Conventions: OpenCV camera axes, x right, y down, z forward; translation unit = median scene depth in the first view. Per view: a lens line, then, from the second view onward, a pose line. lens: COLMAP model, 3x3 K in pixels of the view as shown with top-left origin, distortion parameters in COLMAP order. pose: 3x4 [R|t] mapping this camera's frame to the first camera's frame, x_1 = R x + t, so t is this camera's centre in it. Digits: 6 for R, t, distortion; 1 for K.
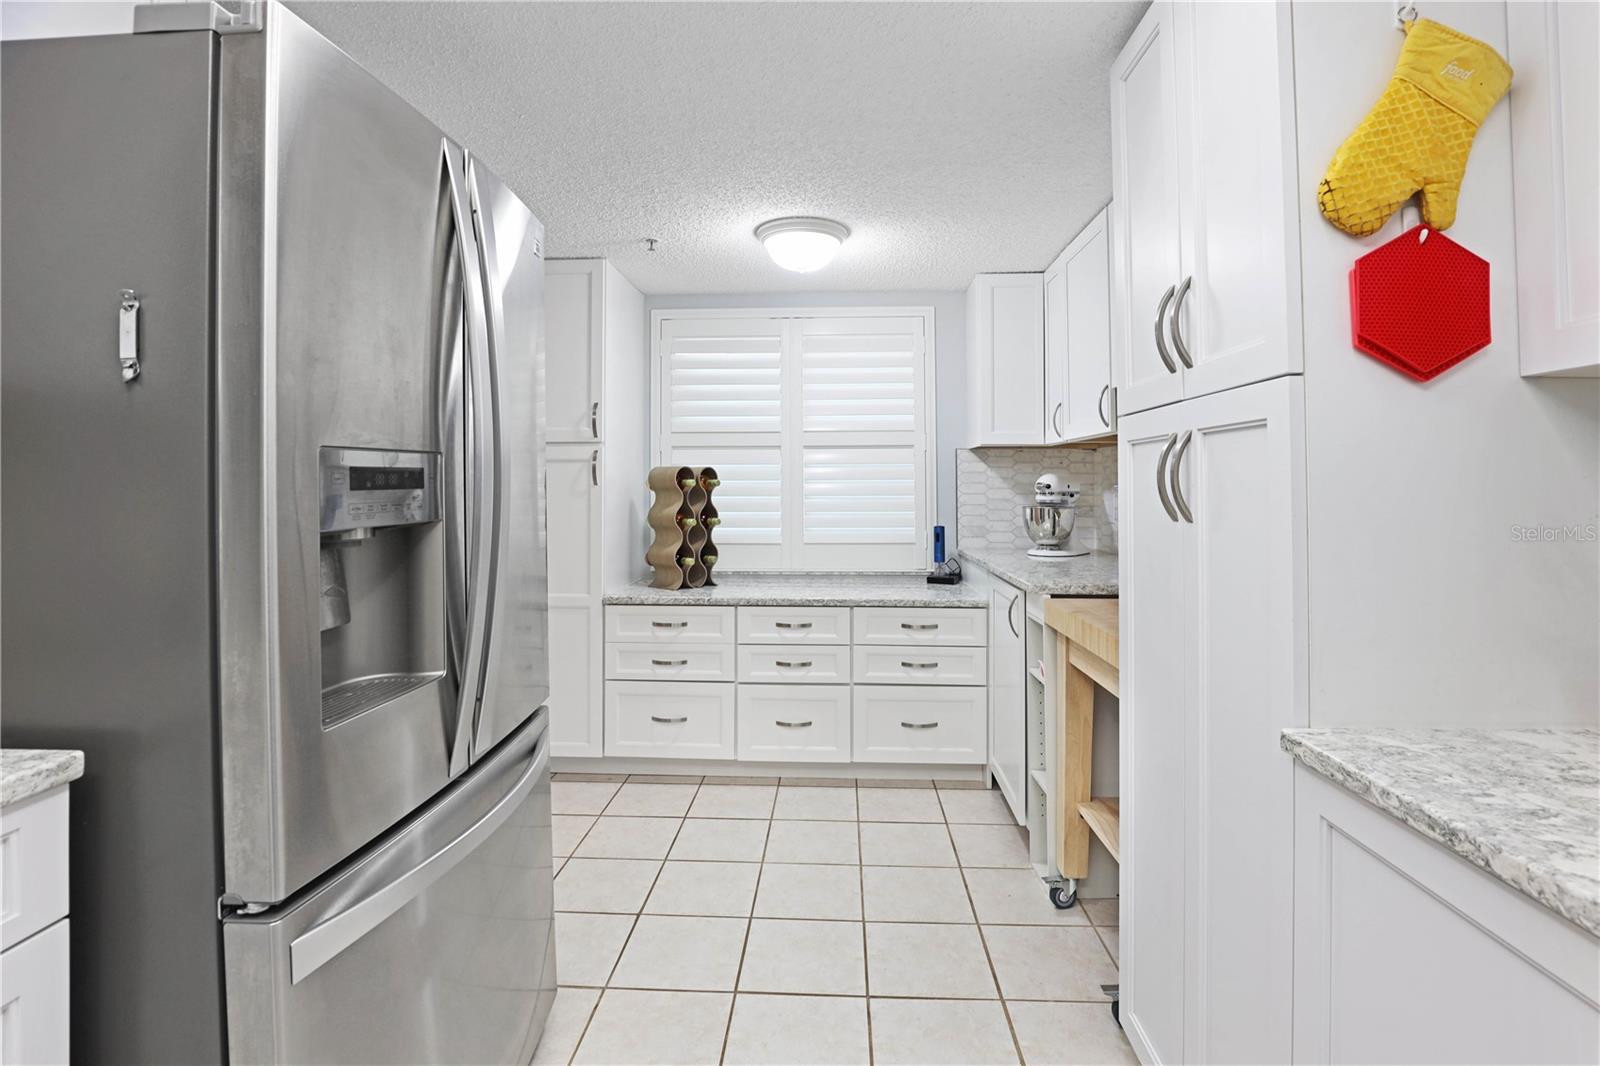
lens RADIAL K [[747.9, 0, 806.4], [0, 747.9, 478.9], [0, 0, 1]] dist [-0.031442, 0.004548]
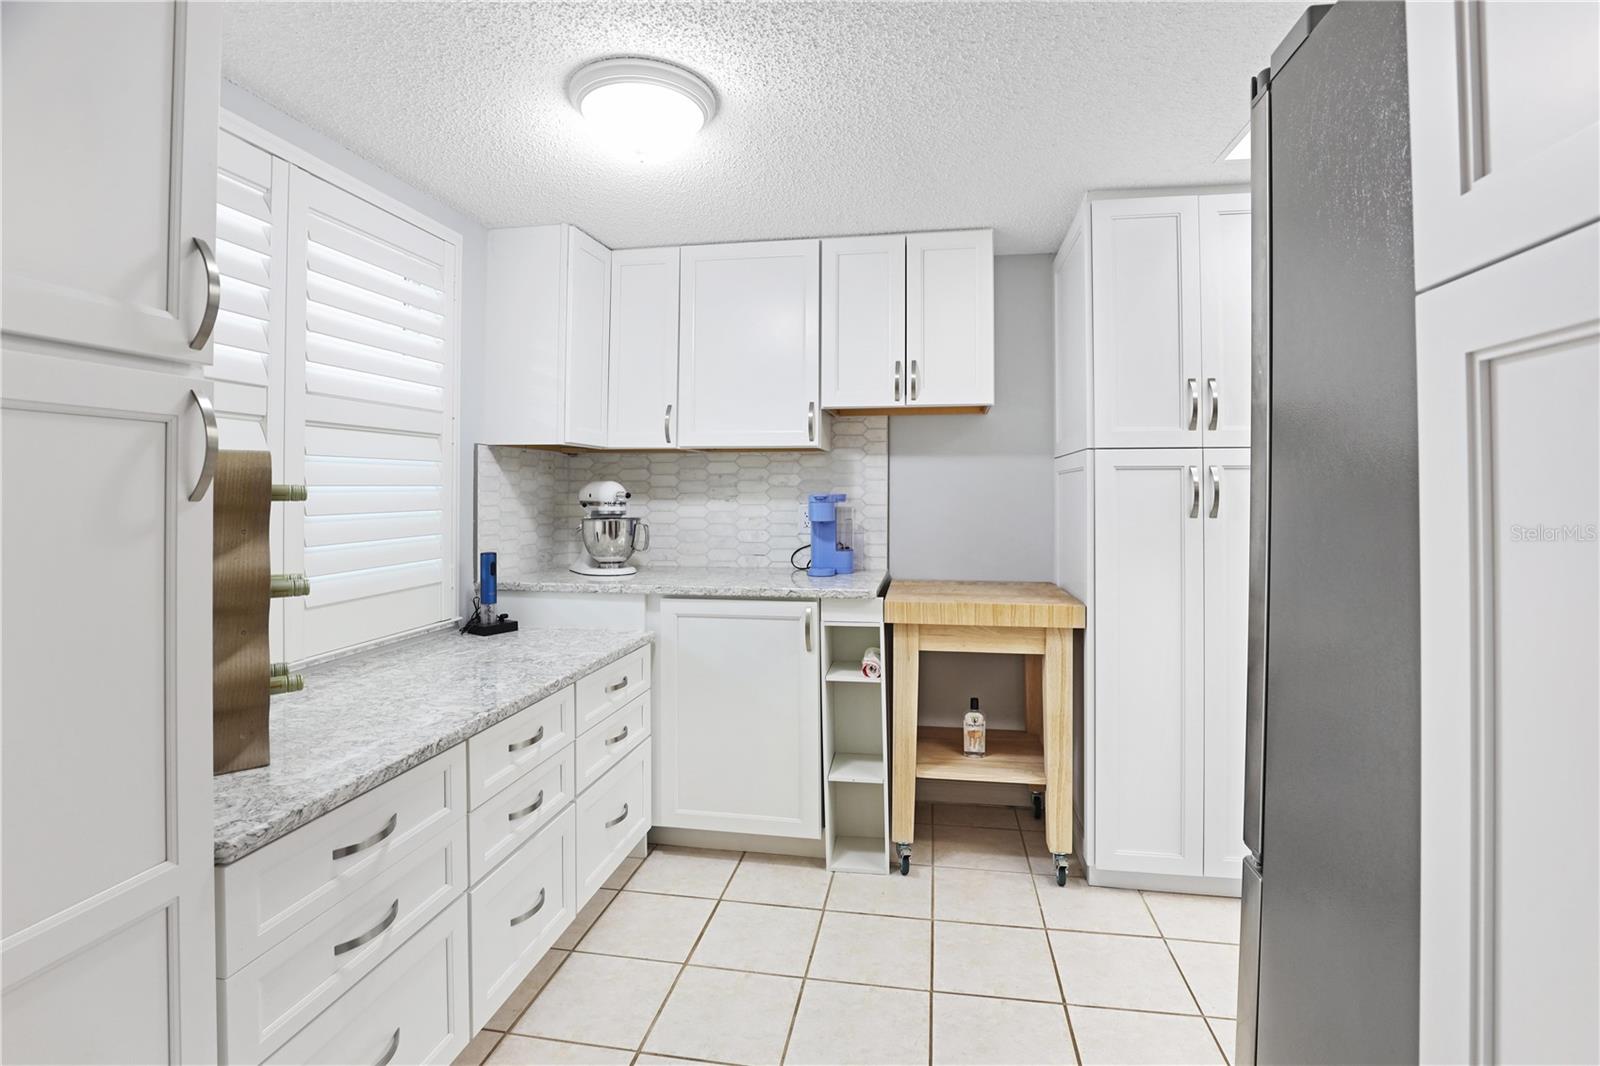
lens RADIAL K [[747.9, 0, 812.2], [0, 747.9, 489.6], [0, 0, 1]] dist [-0.031442, 0.004548]
pose [[0.129994, -0.000189, 0.991515, -0.463892], [-0.004362, 0.999990, 0.000762, 0.001863], [-0.991505, -0.004424, 0.129992, 0.591235]]
